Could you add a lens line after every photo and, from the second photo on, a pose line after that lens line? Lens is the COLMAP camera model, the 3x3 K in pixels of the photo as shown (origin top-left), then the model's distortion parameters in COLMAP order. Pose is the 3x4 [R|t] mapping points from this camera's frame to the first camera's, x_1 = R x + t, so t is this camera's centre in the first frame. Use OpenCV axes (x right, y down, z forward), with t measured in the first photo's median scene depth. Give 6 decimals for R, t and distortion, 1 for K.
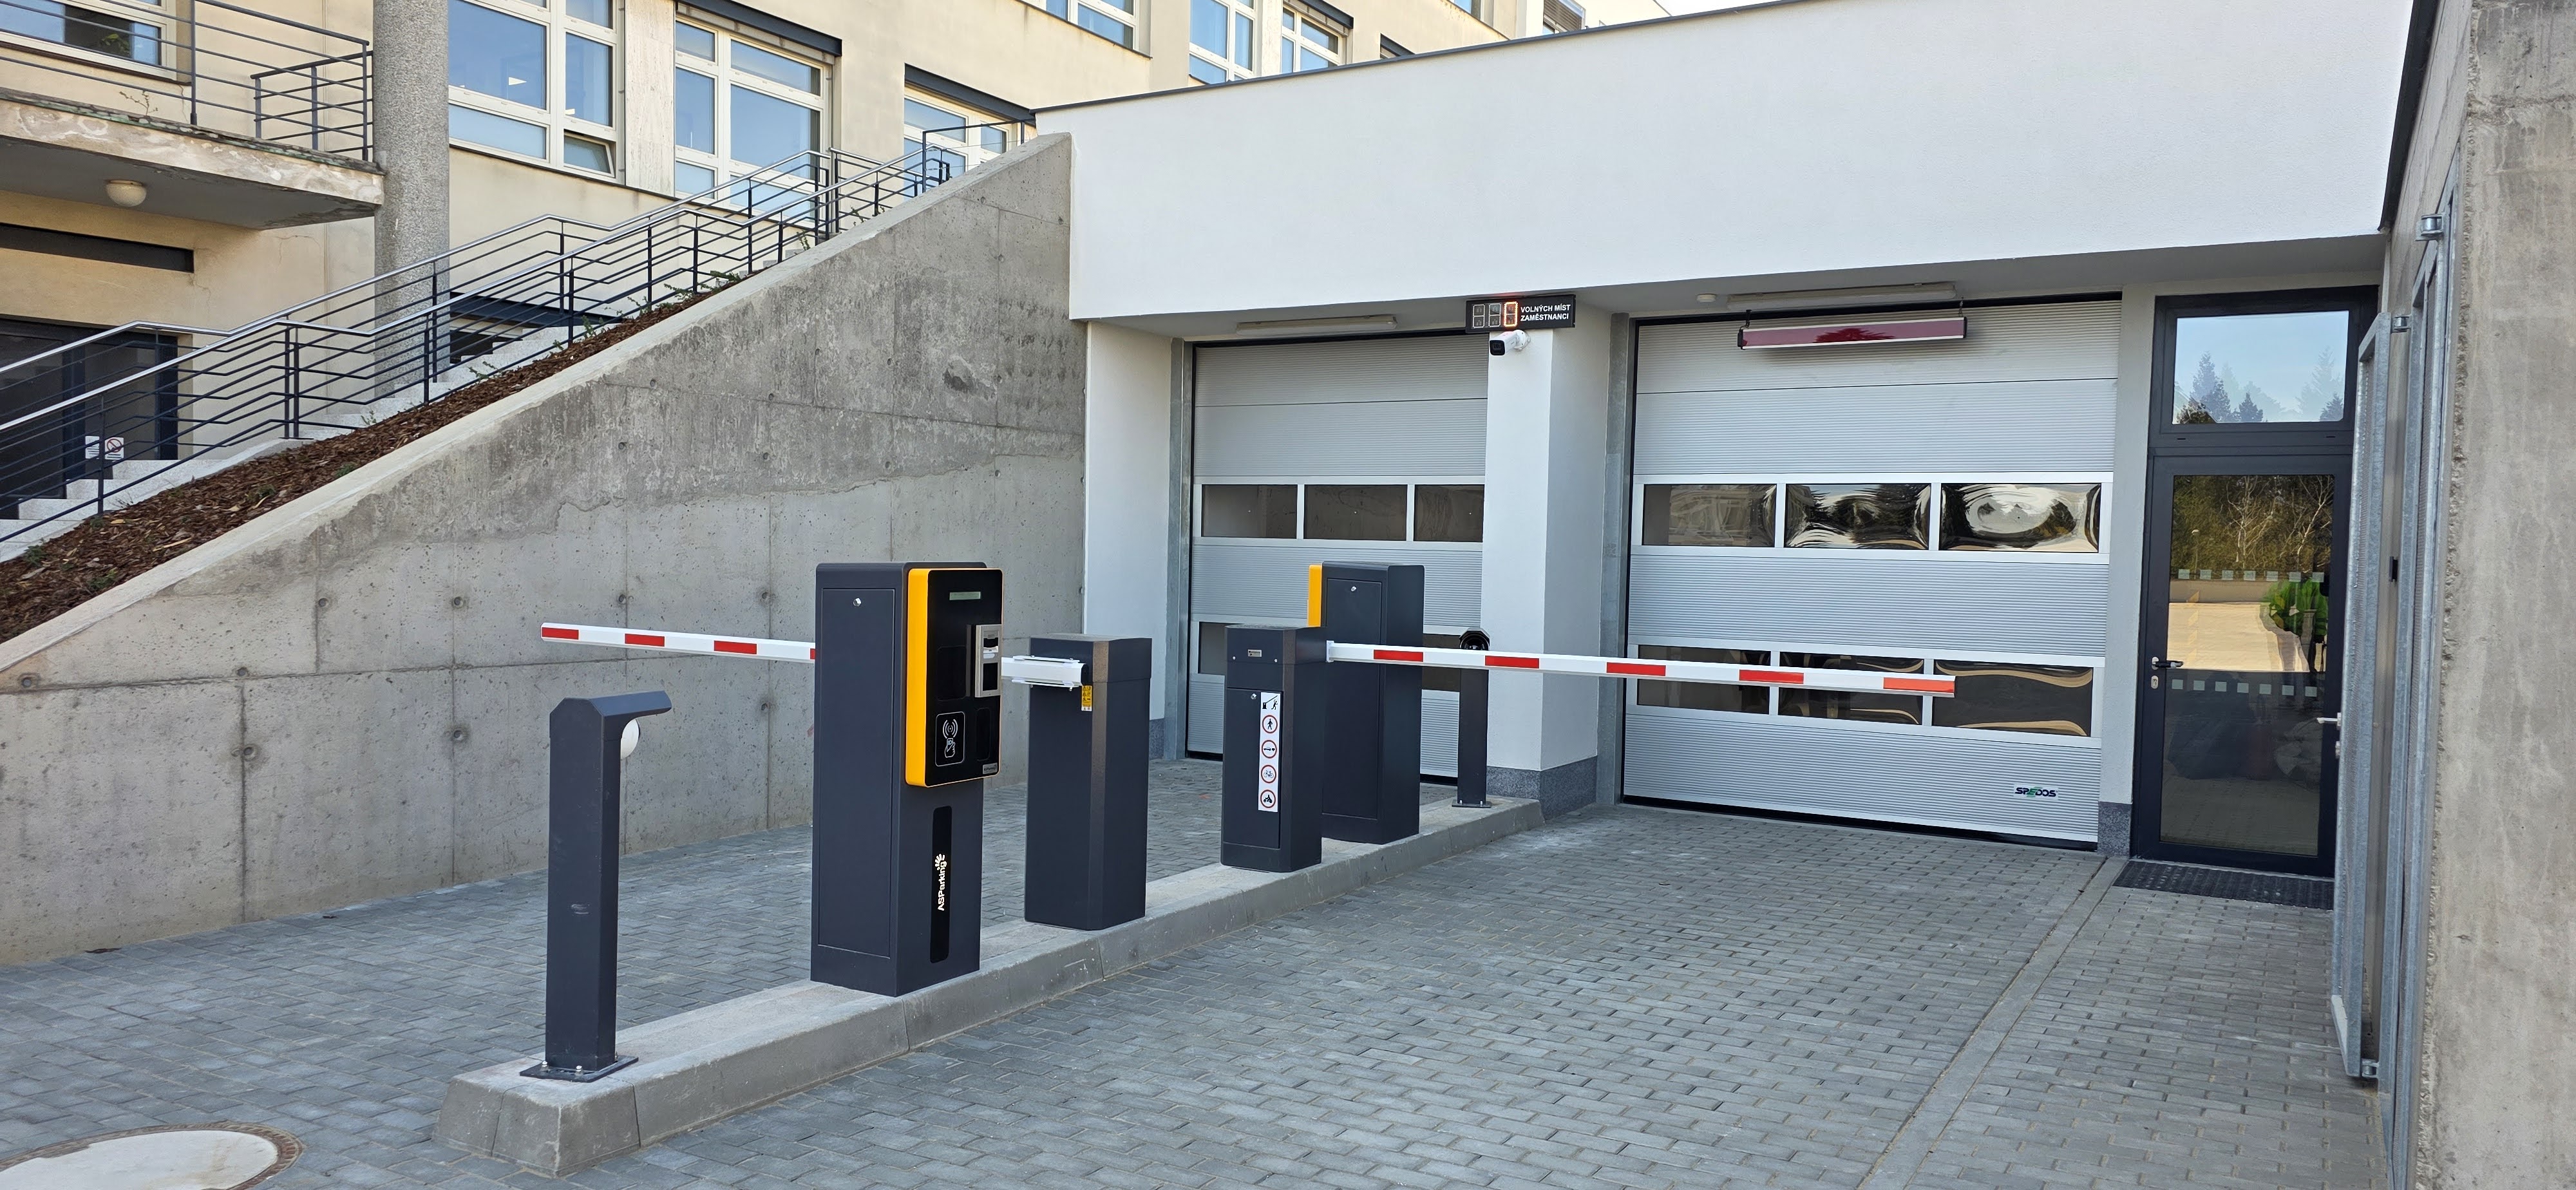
lens RADIAL K [[1688.2, 0, 1274.6], [0, 1688.2, 586.1], [0, 0, 1]] dist [0.081676, -0.080455]
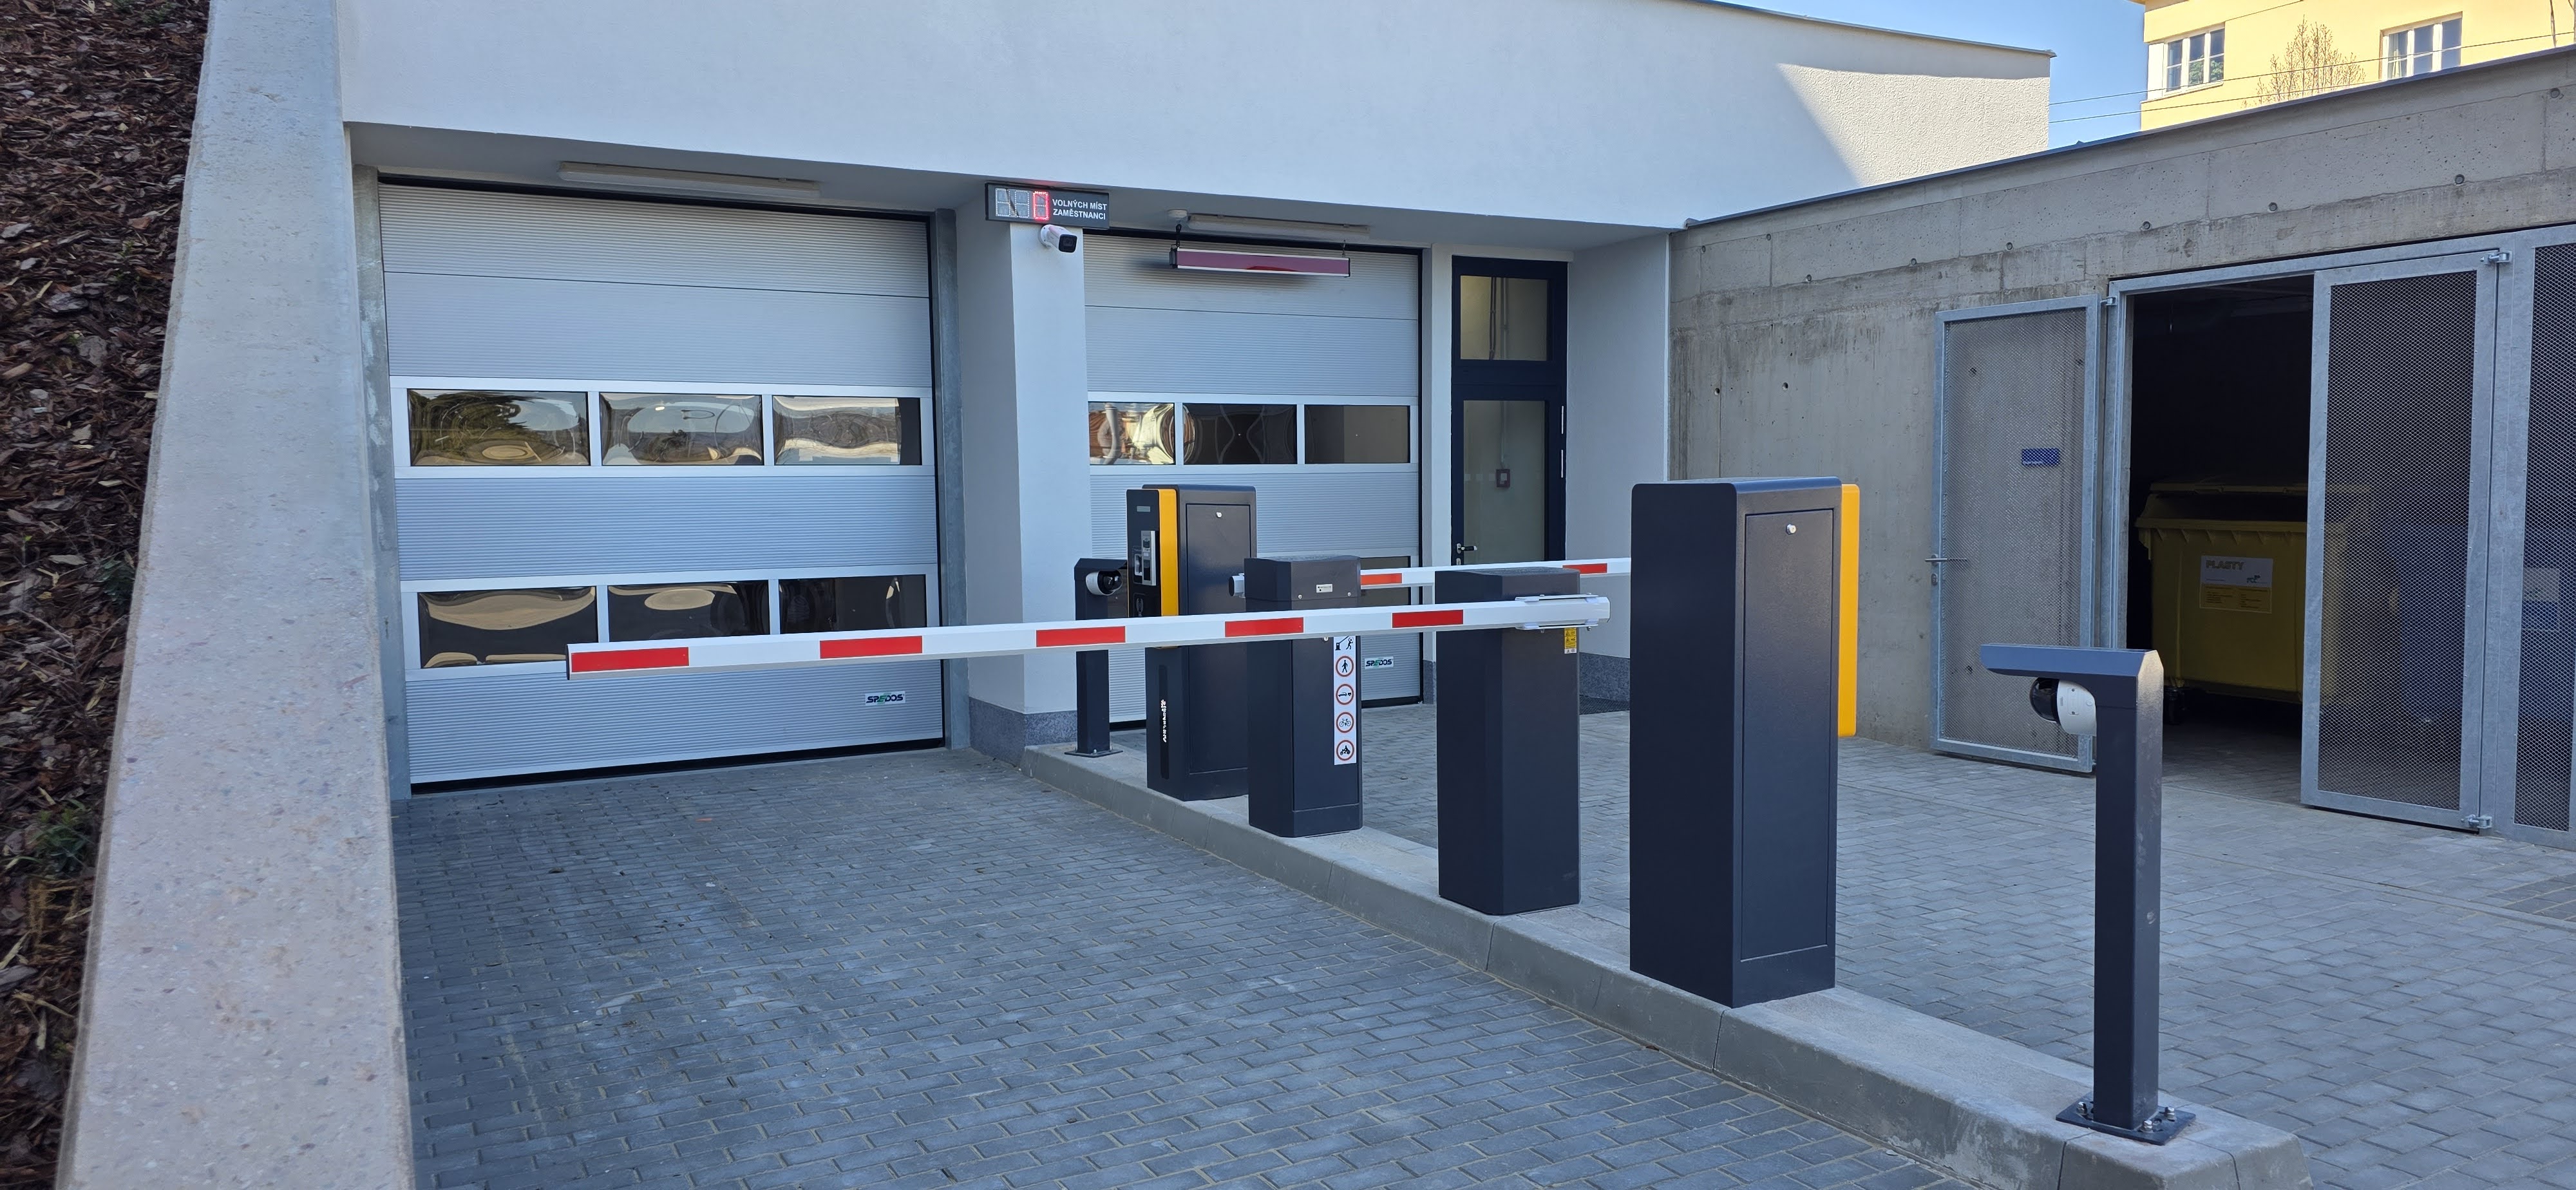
lens RADIAL K [[1723.8, 0, 1252.3], [0, 1723.8, 590.6], [0, 0, 1]] dist [0.085459, -0.088031]
pose [[0.500502, -0.081712, 0.861871, -0.914995], [0.042898, 0.996654, 0.069579, -0.025803], [-0.864672, 0.002148, 0.502332, 0.669603]]
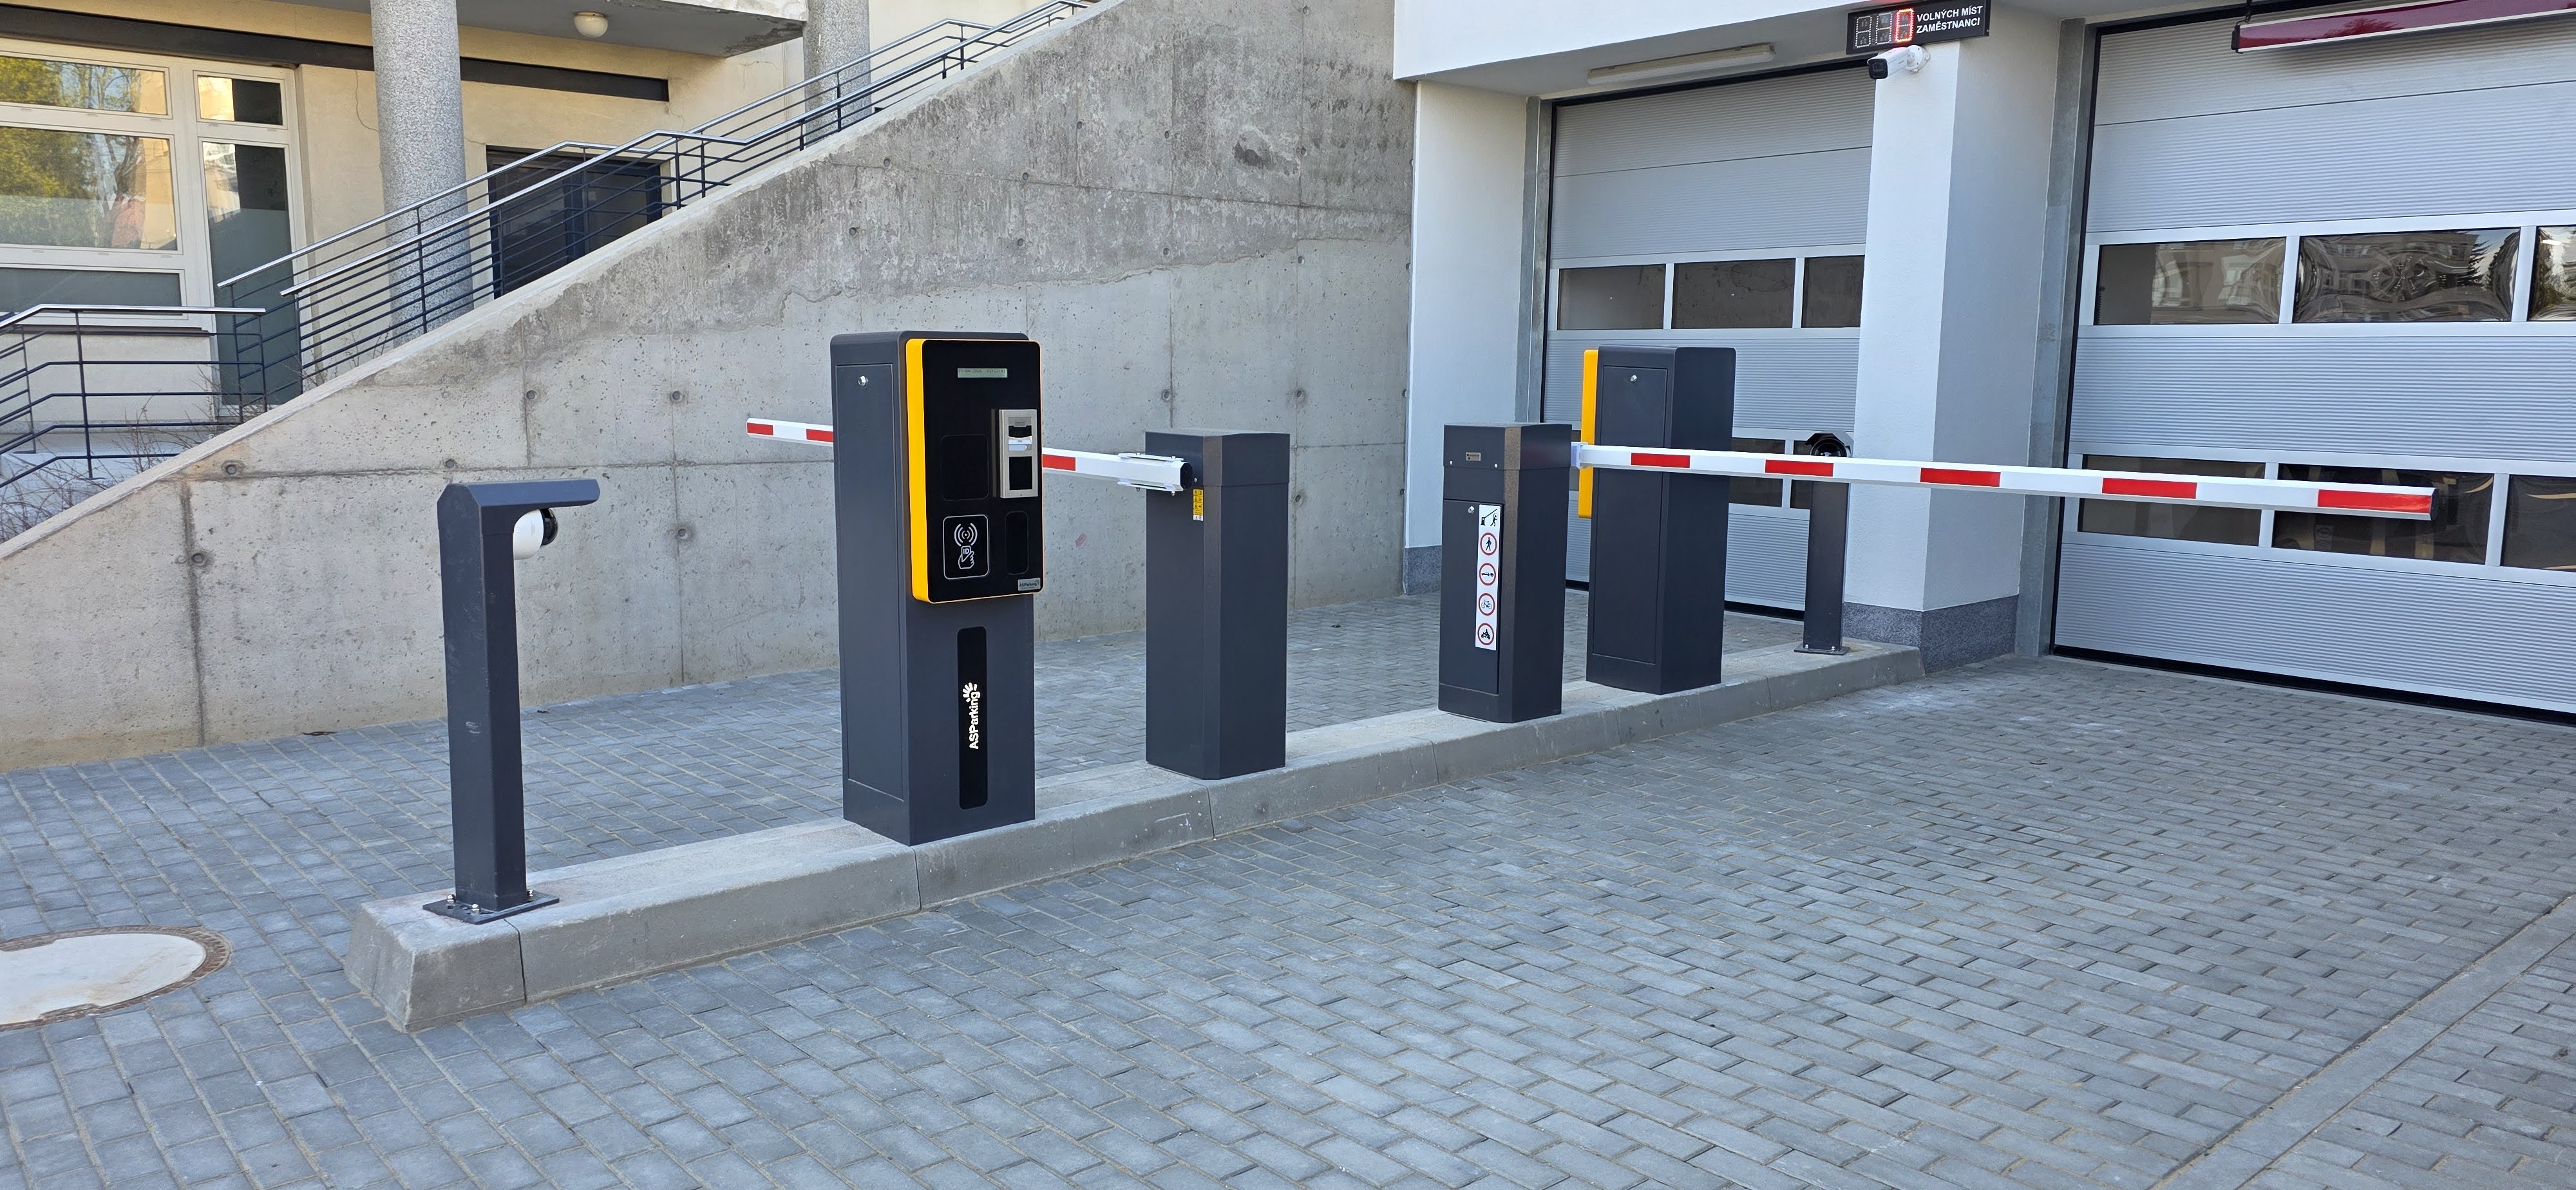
lens RADIAL K [[1688.2, 0, 1274.6], [0, 1688.2, 586.1], [0, 0, 1]] dist [0.081676, -0.080455]
pose [[0.951263, 0.030256, -0.306893, 0.171484], [0.001937, 0.994569, 0.104058, 0.019386], [0.308375, -0.099581, 0.946038, 0.218177]]
